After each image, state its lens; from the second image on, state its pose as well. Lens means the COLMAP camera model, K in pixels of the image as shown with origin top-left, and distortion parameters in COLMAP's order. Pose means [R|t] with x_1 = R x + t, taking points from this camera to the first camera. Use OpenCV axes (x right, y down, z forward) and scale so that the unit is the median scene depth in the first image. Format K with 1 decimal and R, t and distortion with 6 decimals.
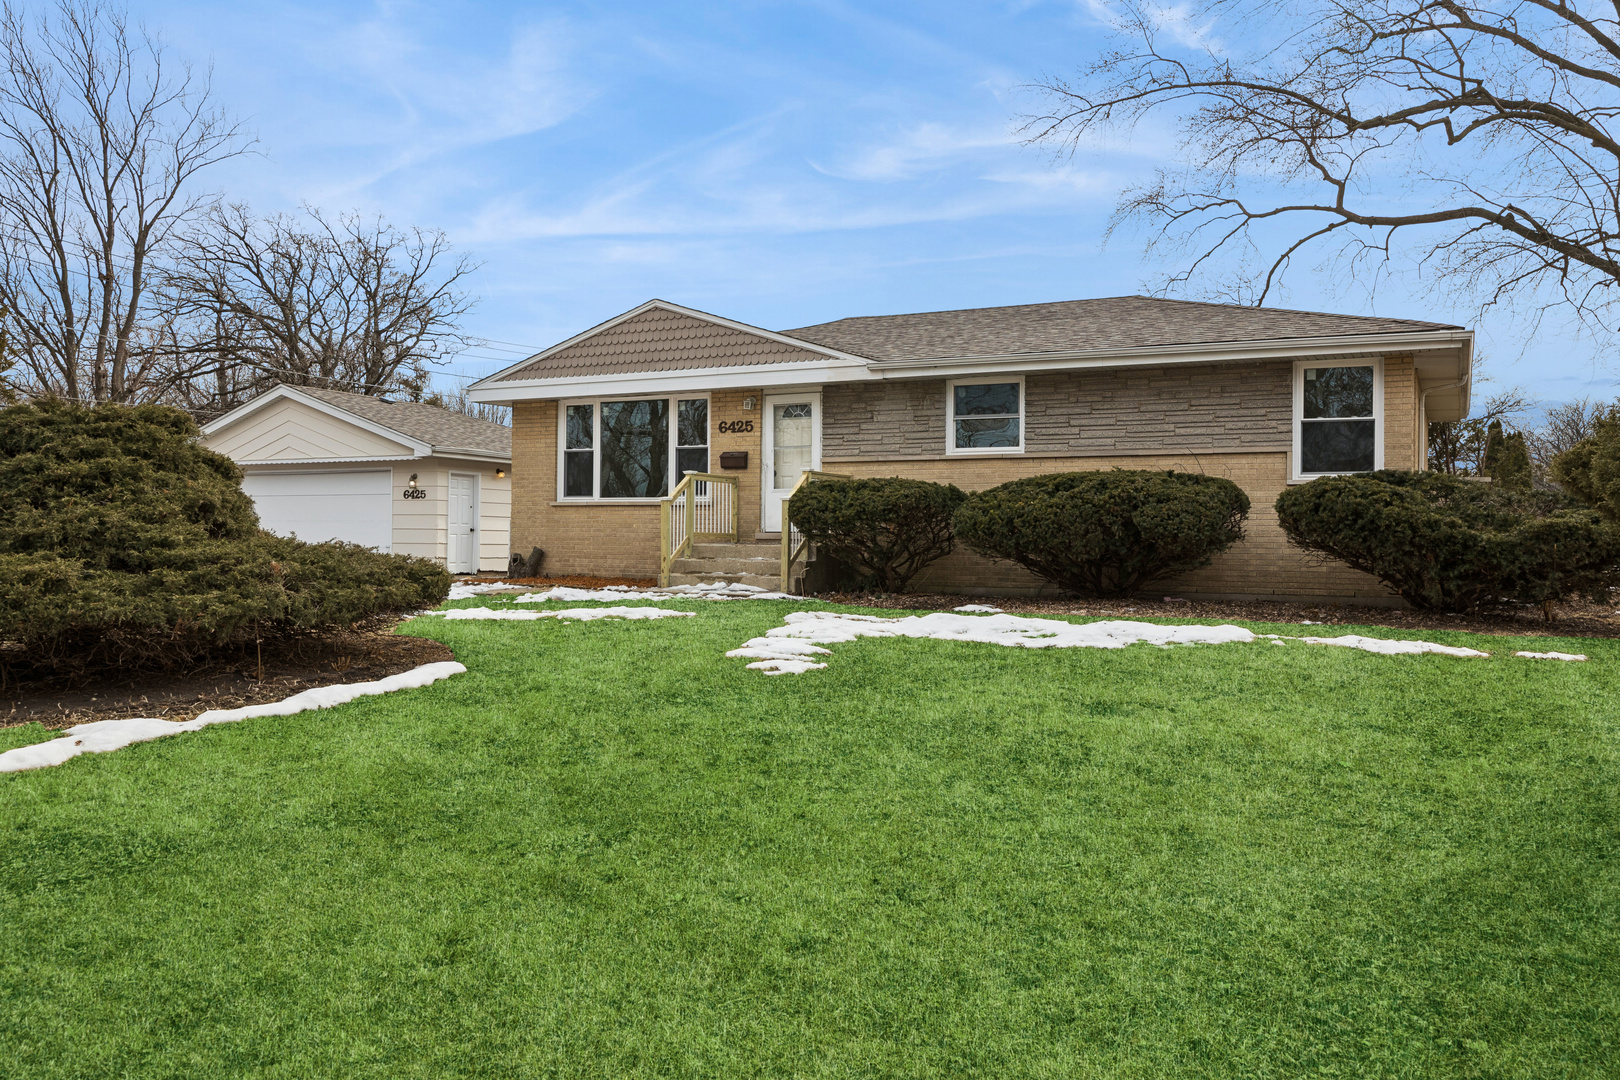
lens RADIAL K [[1302.5, 0, 806.0], [0, 1302.5, 548.5], [0, 0, 1]] dist [-0.029586, 0.003510]
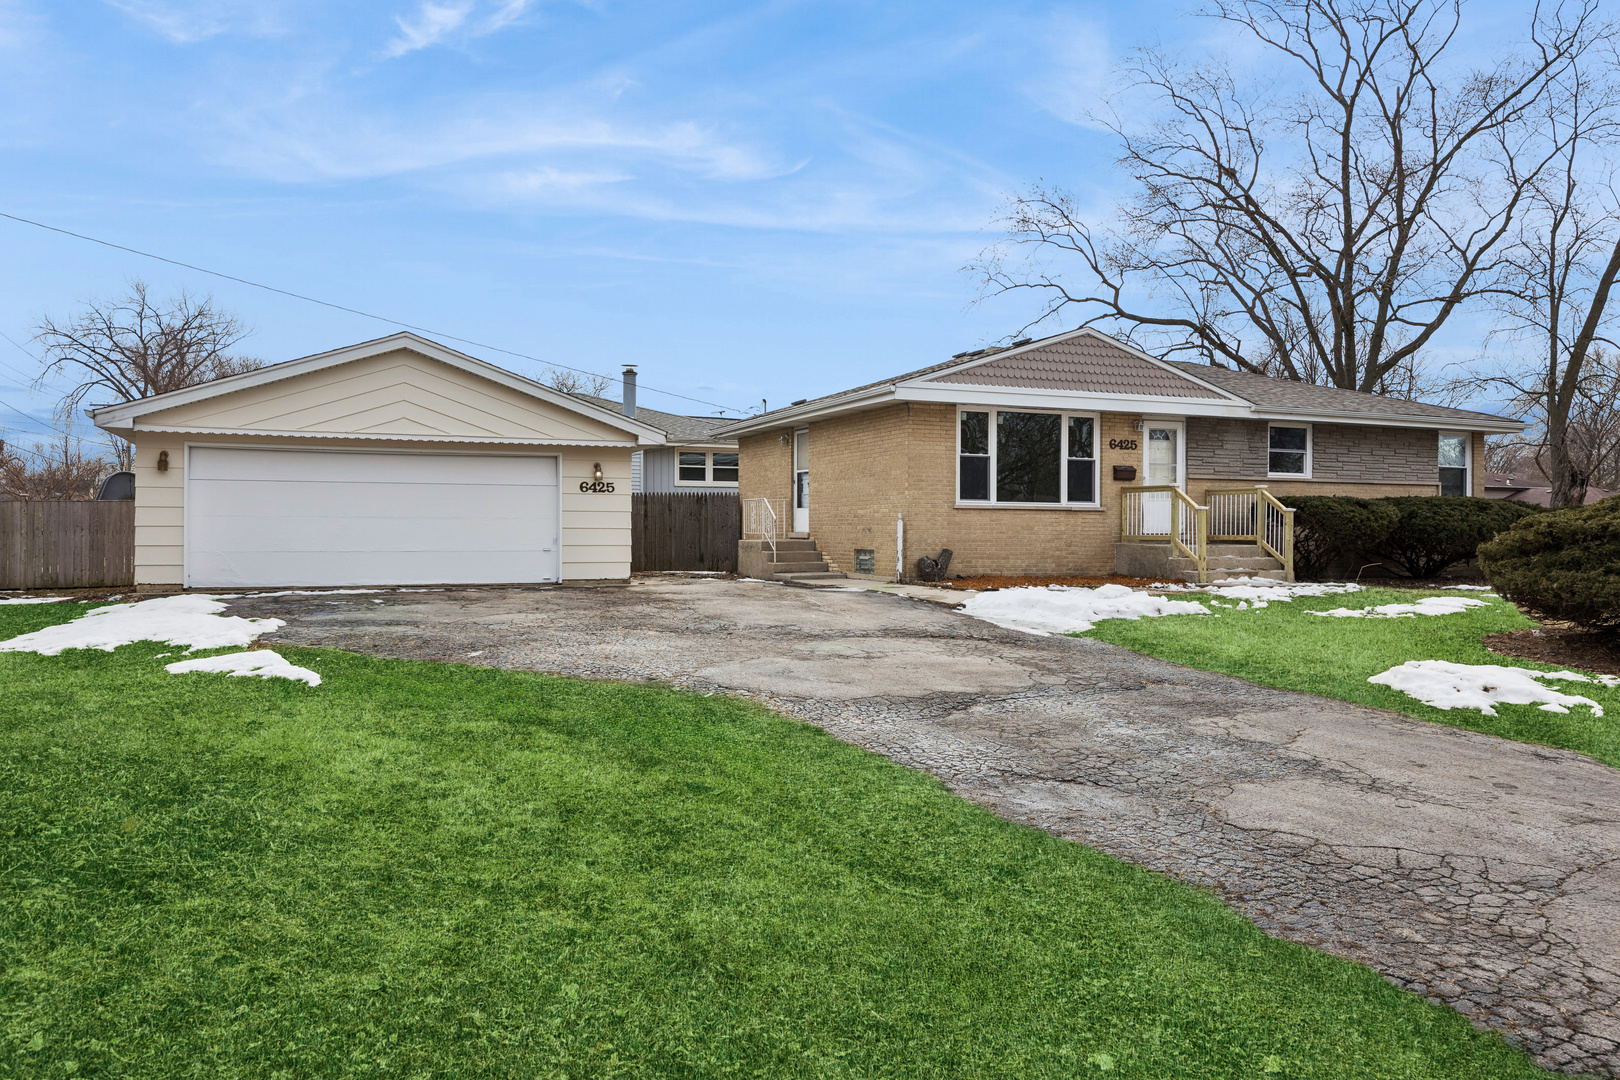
lens RADIAL K [[1172.6, 0, 814.3], [0, 1172.6, 529.7], [0, 0, 1]] dist [-0.023800, 0.001145]
pose [[0.641102, -0.005940, 0.767433, -1.007102], [0.004393, 0.999982, 0.004070, -0.021200], [-0.767443, 0.000762, 0.641117, 0.515825]]
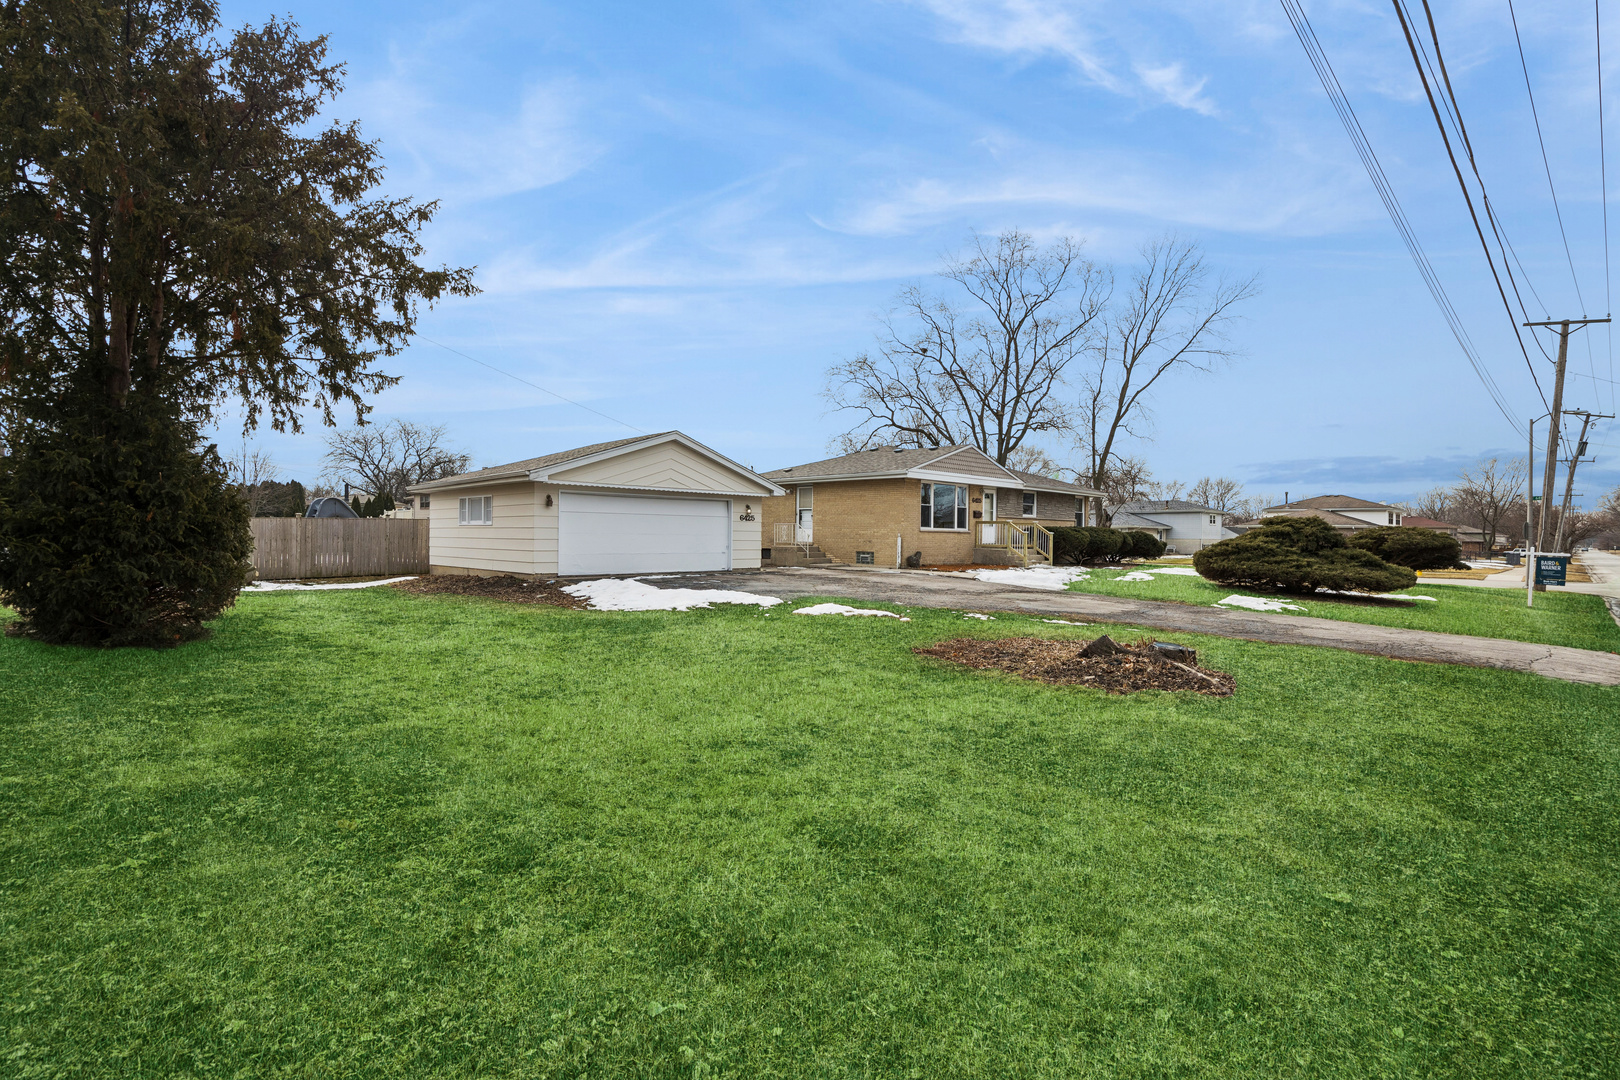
lens RADIAL K [[760.9, 0, 808.4], [0, 760.9, 541.0], [0, 0, 1]] dist [-0.000013, -0.000010]
pose [[0.312769, -0.010296, 0.949773, -1.445246], [-0.004680, 0.999912, 0.012381, -0.032958], [-0.949818, -0.008317, 0.312693, 0.822722]]
